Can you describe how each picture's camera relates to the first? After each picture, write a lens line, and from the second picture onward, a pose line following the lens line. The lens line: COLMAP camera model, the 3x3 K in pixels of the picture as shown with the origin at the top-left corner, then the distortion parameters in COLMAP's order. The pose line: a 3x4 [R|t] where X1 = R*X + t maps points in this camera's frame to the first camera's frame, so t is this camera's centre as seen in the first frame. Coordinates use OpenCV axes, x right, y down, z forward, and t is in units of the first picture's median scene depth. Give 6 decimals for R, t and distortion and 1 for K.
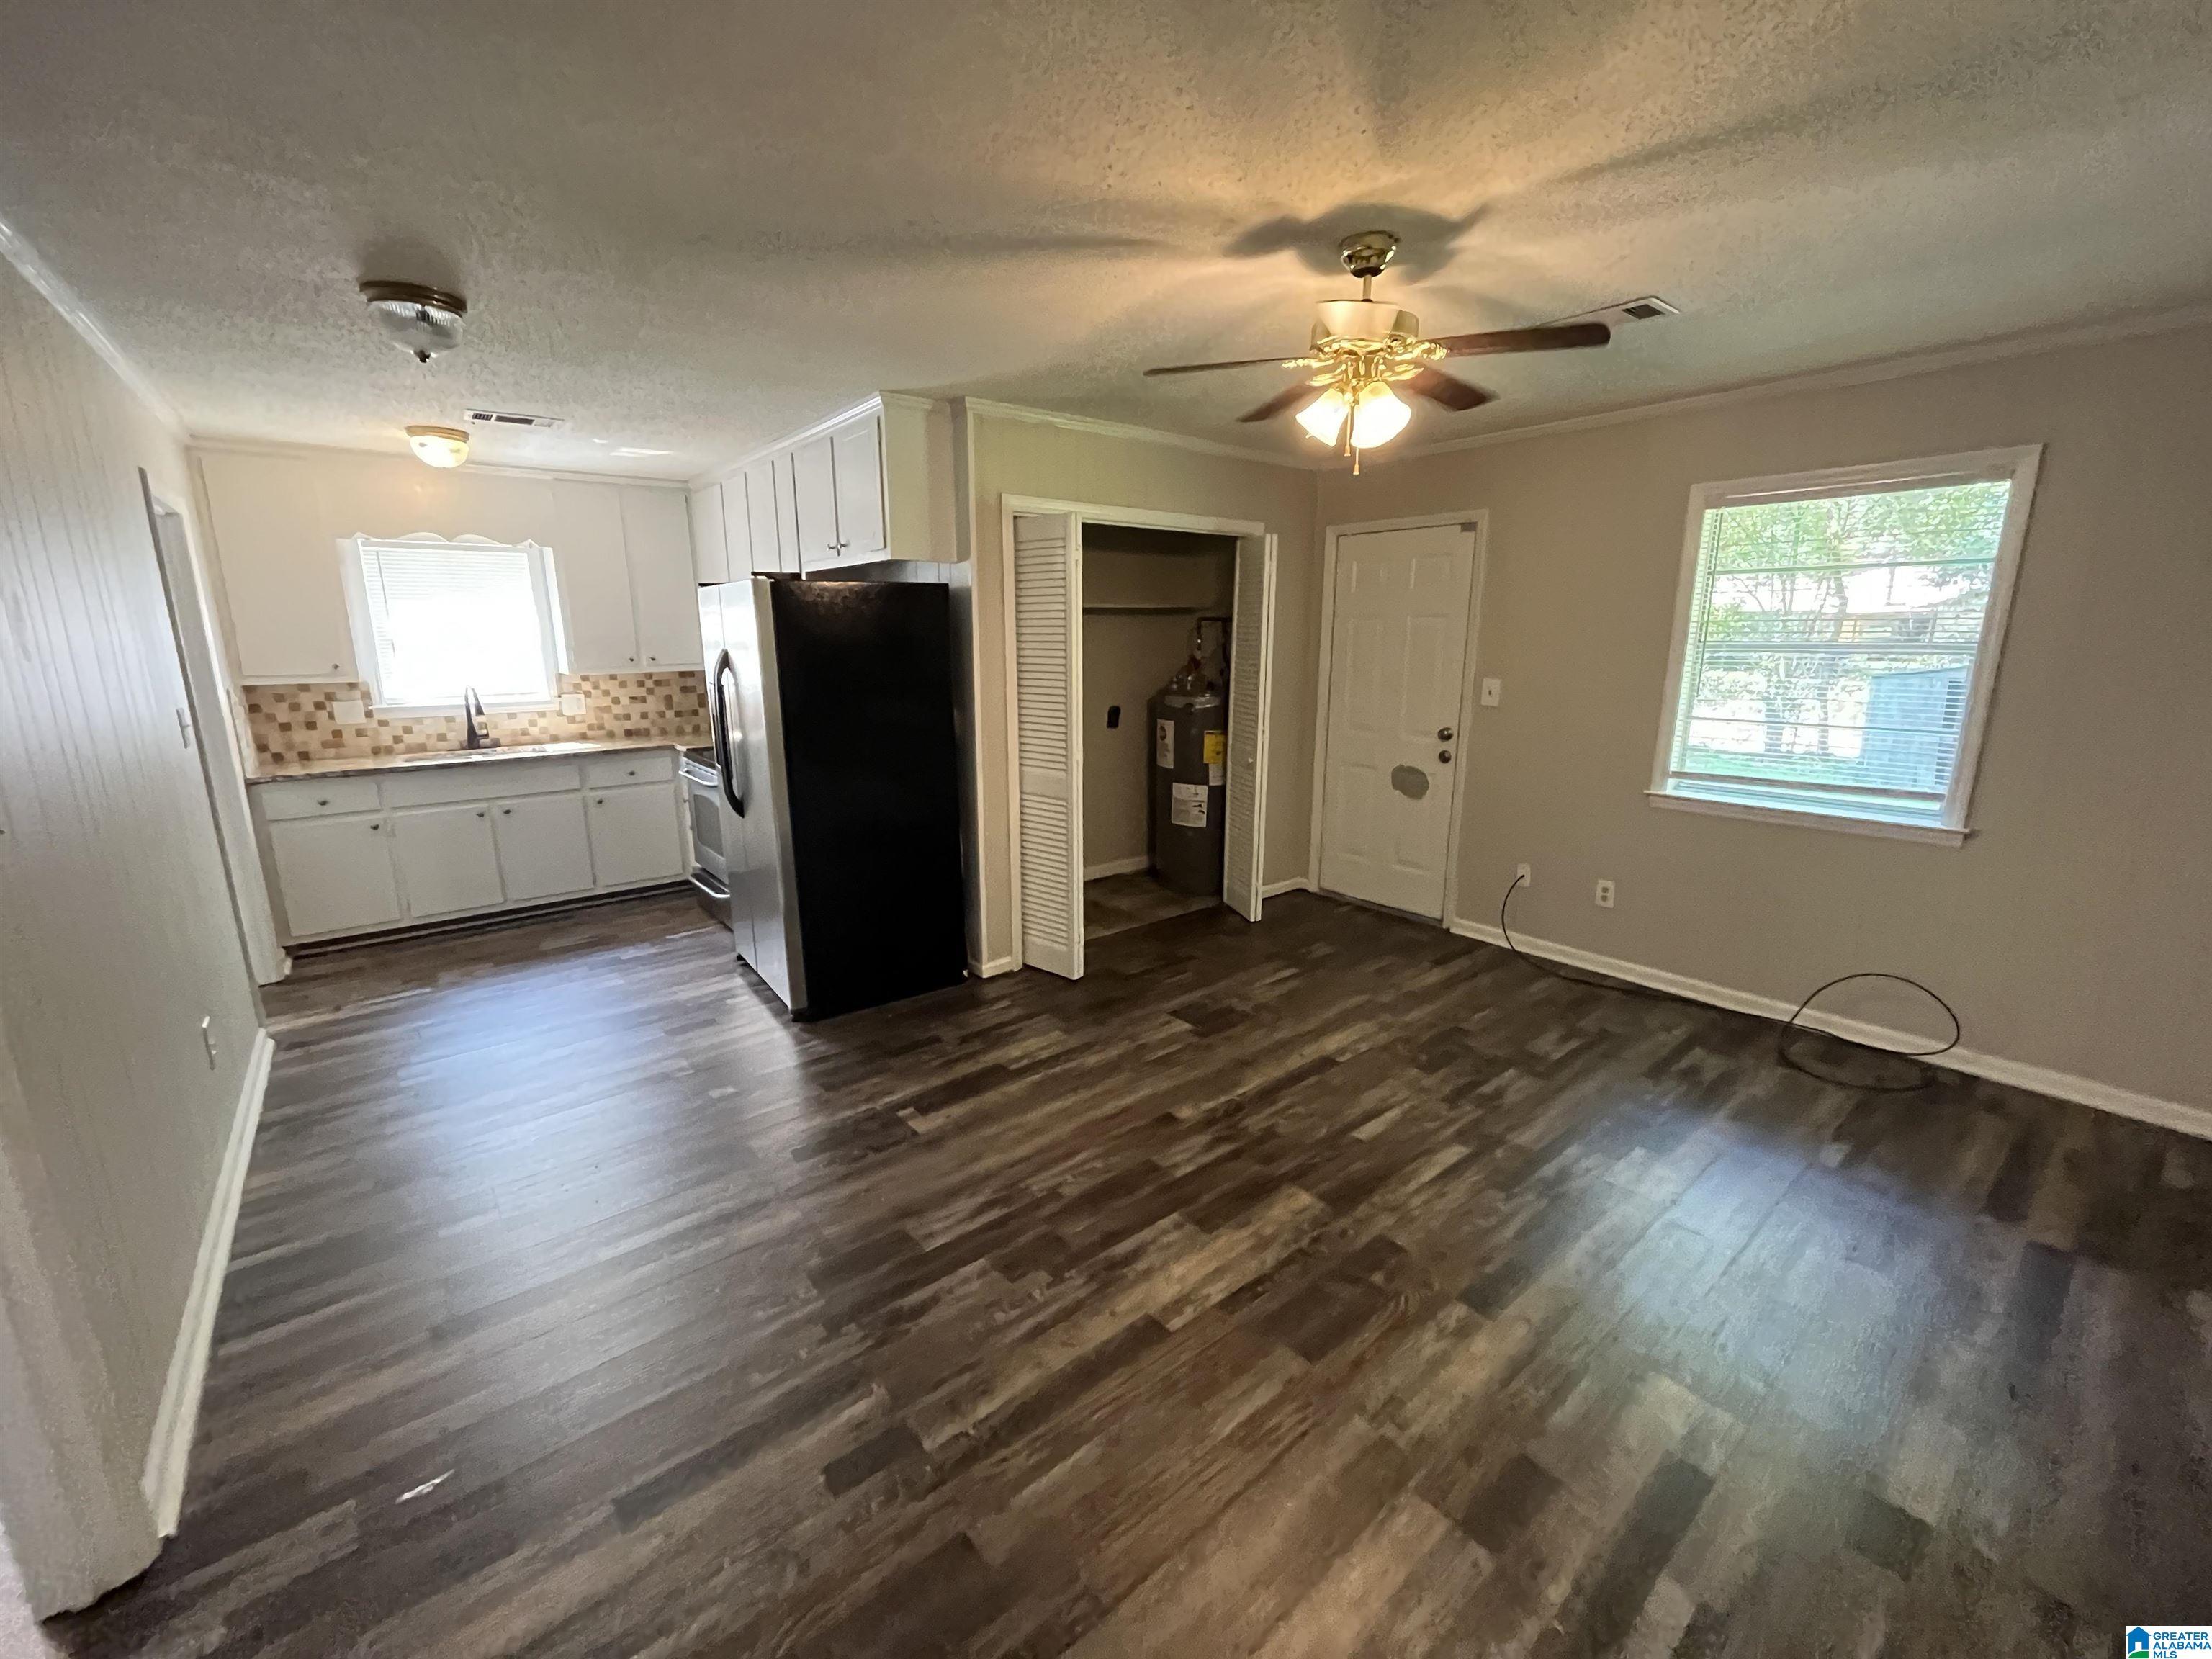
lens RADIAL K [[898.9, 0, 1103.8], [0, 898.9, 829.8], [0, 0, 1]] dist [0.003515, -0.000242]
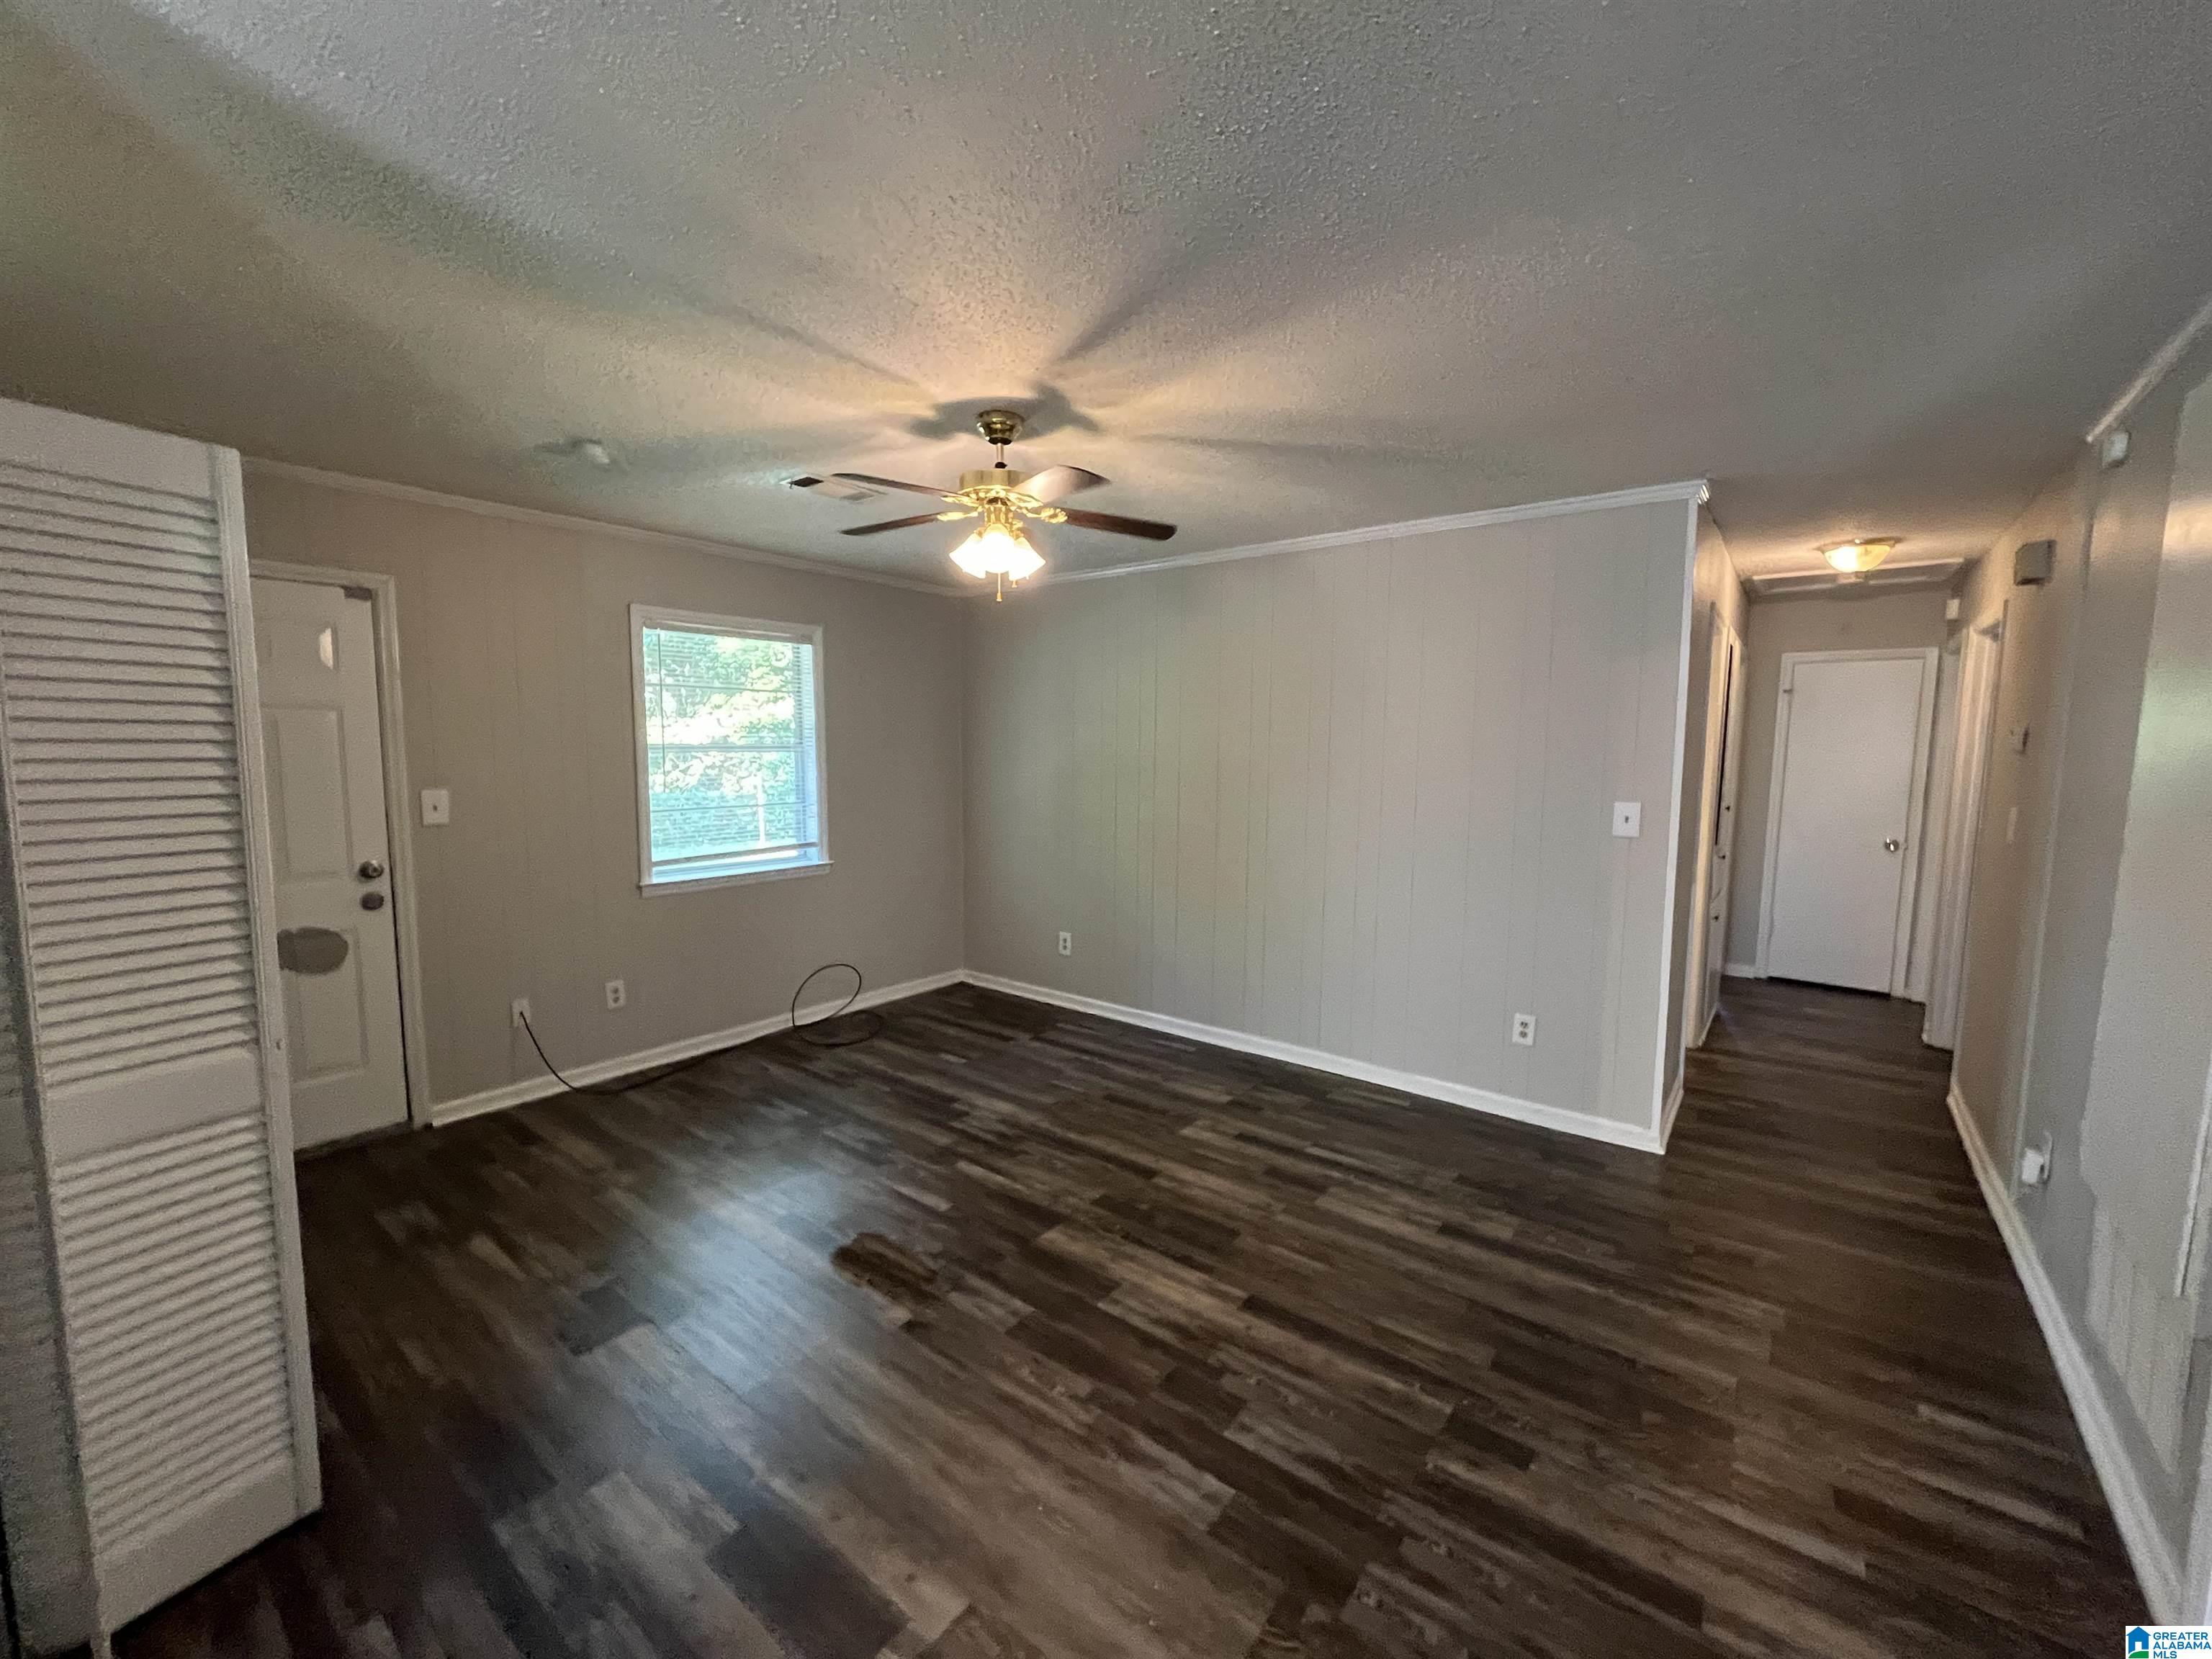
lens RADIAL K [[898.9, 0, 1100.3], [0, 898.9, 830.4], [0, 0, 1]] dist [0.003515, -0.000242]
pose [[-0.219095, -0.093267, 0.971236, -0.747935], [0.204504, 0.968921, 0.139178, -0.197164], [-0.954031, 0.229115, -0.193212, 0.952948]]
